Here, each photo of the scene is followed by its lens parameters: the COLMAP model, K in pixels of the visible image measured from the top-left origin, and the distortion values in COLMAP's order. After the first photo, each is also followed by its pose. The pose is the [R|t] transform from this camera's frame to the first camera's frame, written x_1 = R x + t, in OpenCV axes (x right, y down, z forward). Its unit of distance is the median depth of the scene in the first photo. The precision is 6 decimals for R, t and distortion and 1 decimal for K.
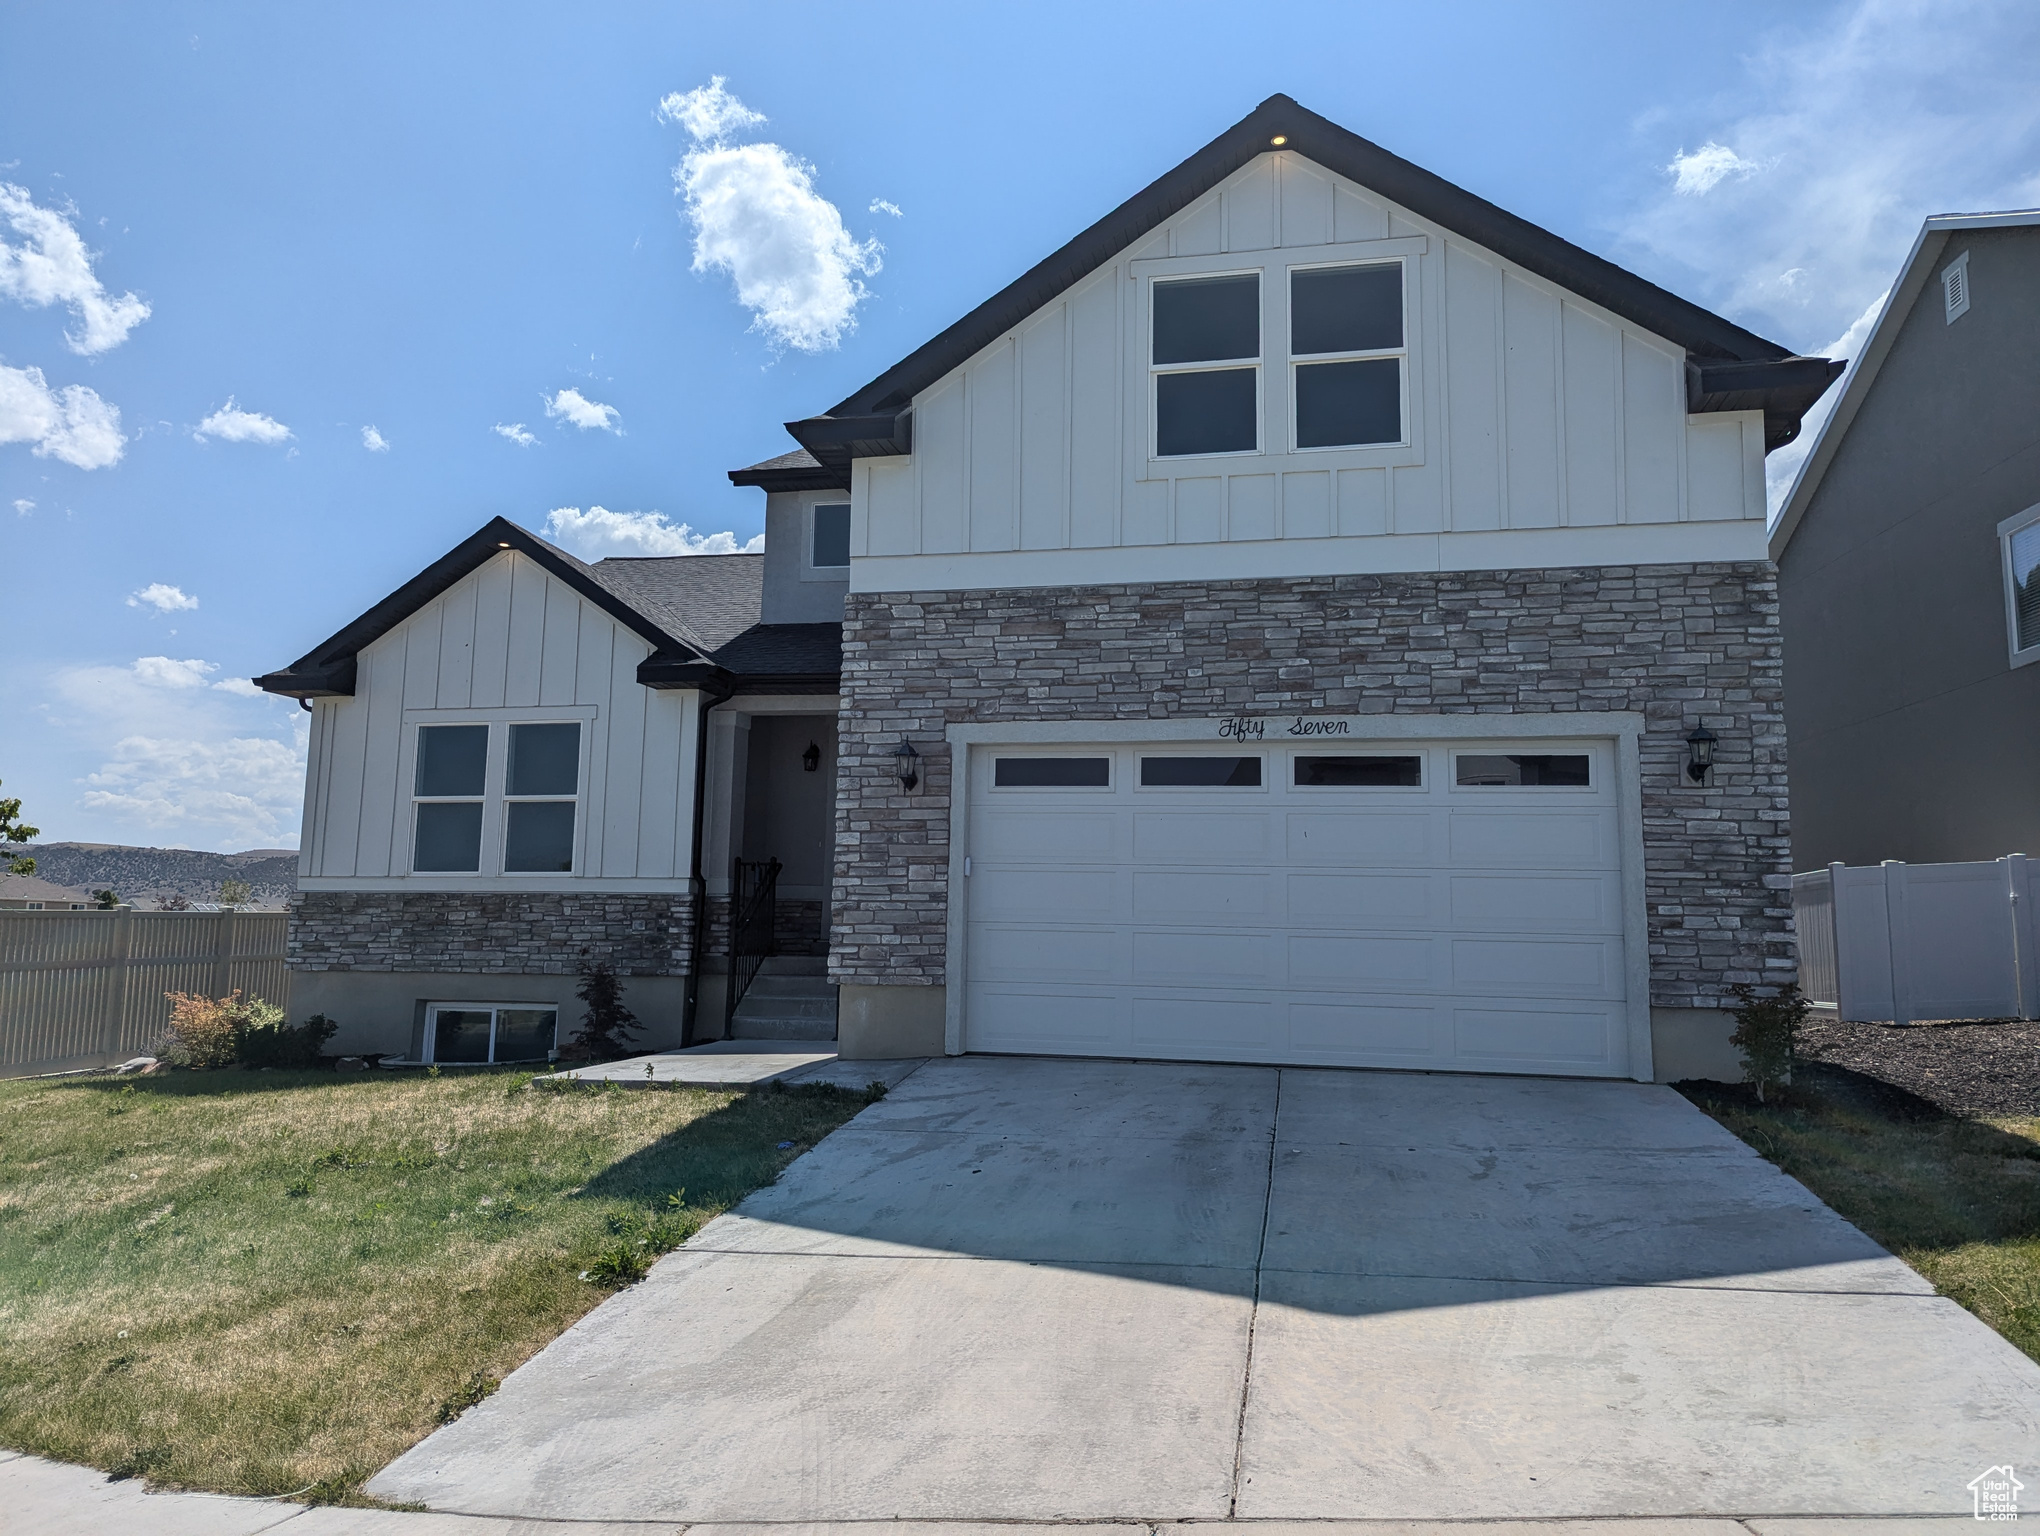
lens RADIAL K [[1442.3, 0, 1020.7], [0, 1442.3, 768.4], [0, 0, 1]] dist [0.056359, -0.047606]
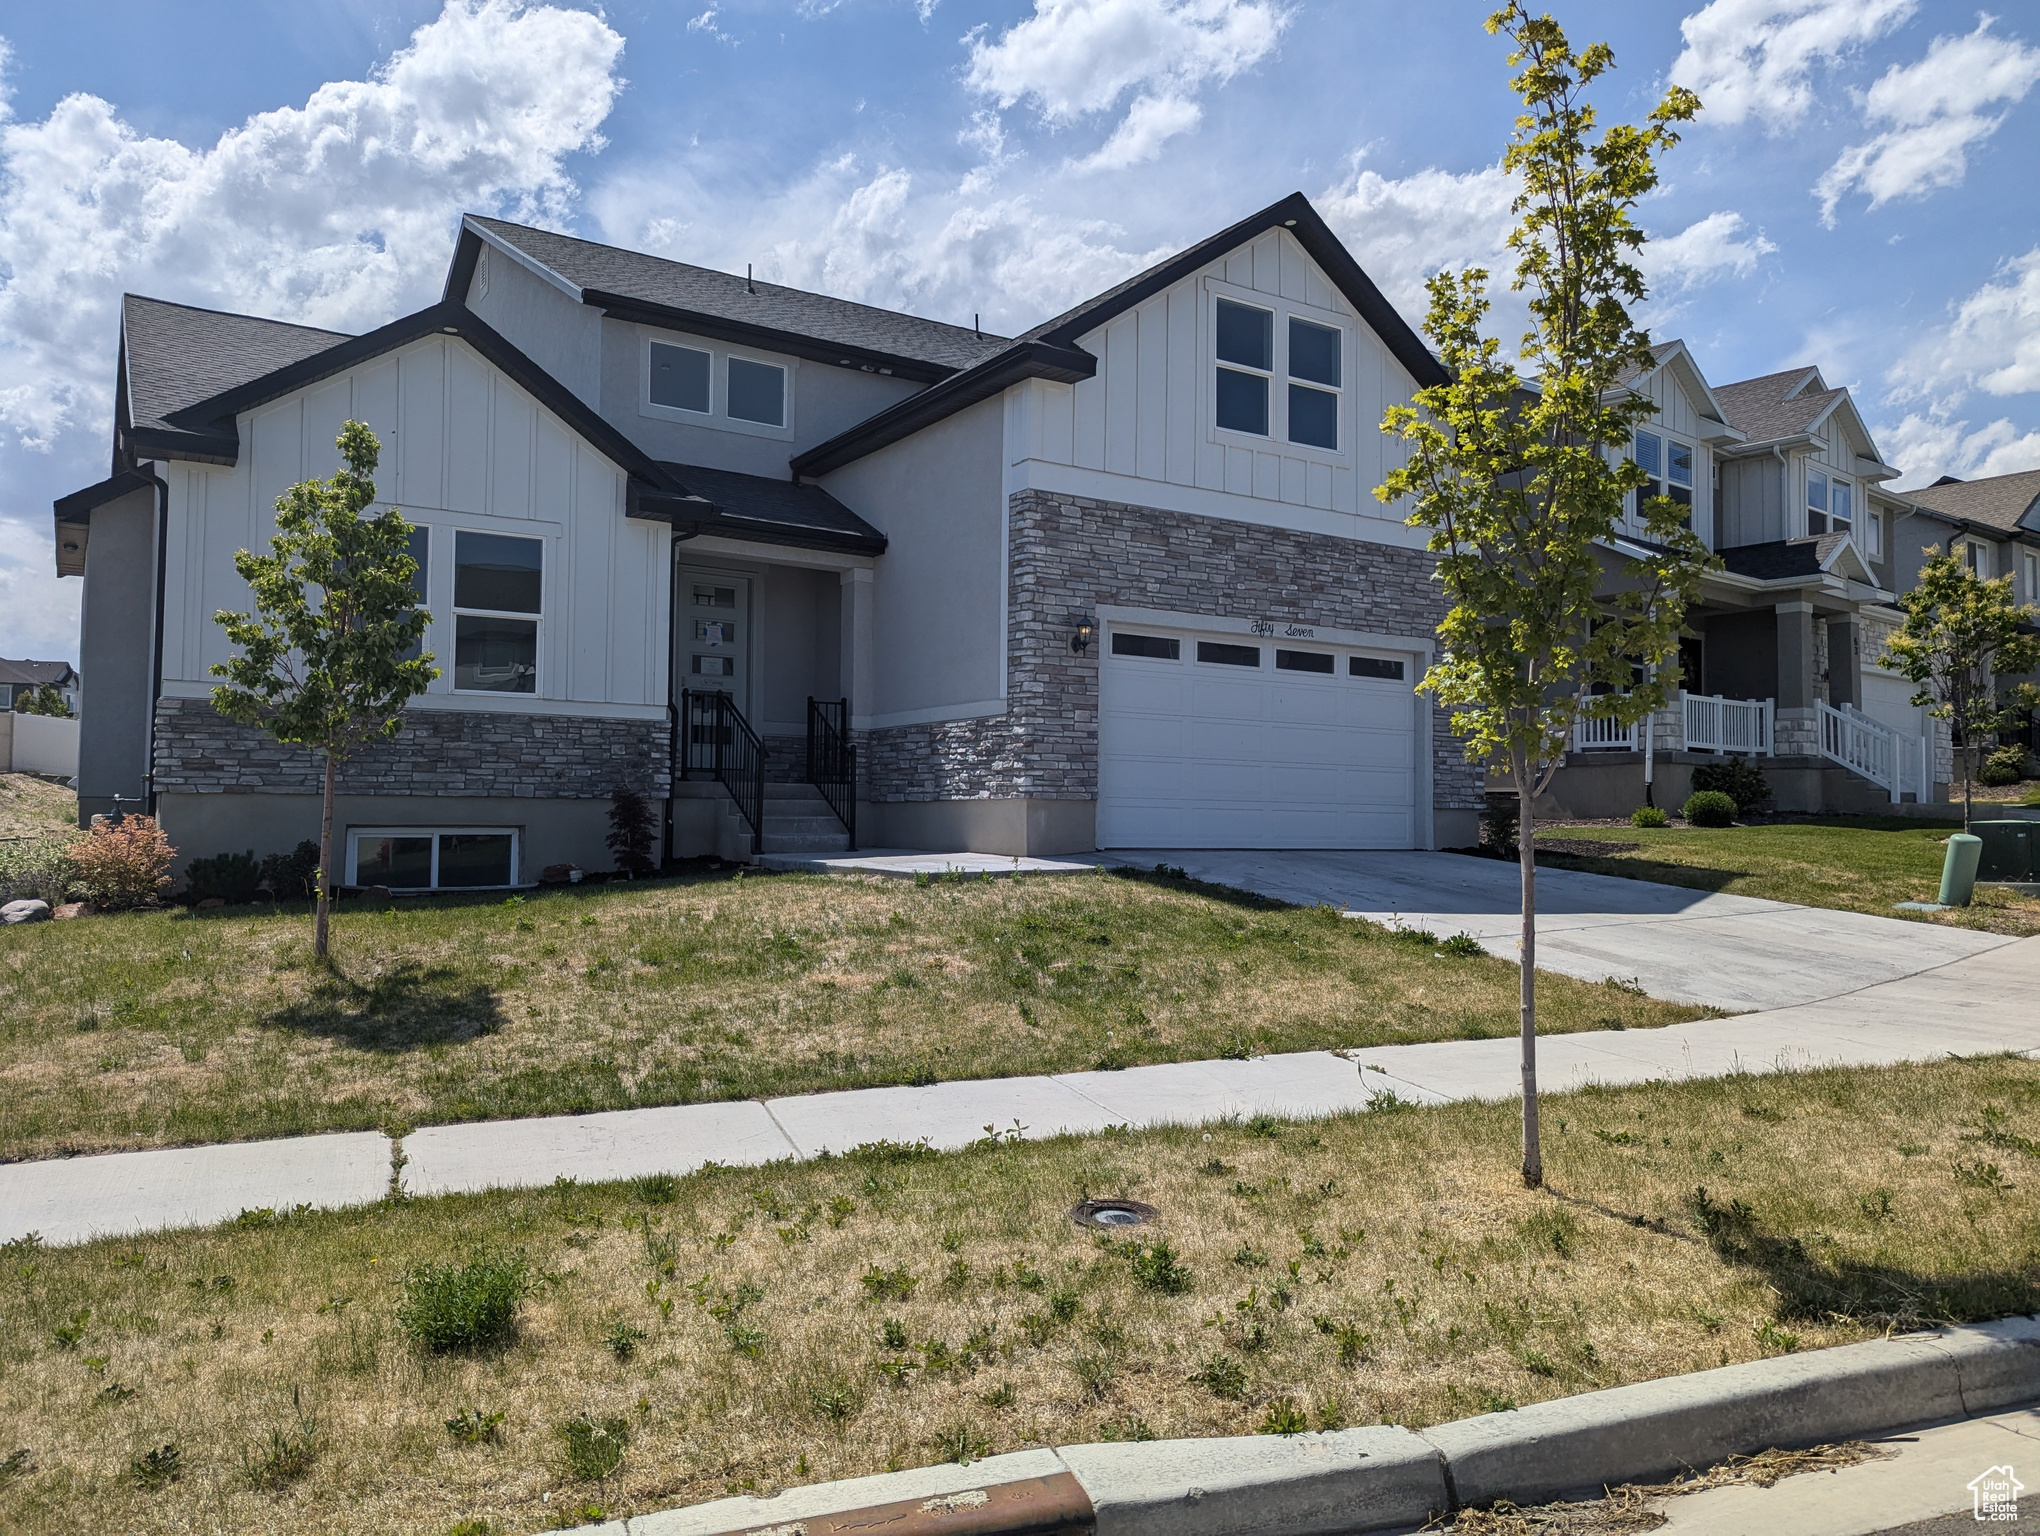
lens RADIAL K [[1442.3, 0, 1026.8], [0, 1442.3, 769.6], [0, 0, 1]] dist [0.056359, -0.047606]
pose [[0.707107, 0.012465, 0.706996, -1.024749], [-0.088973, 0.993466, 0.071471, 0.031071], [-0.701486, -0.113441, 0.703597, 0.103111]]
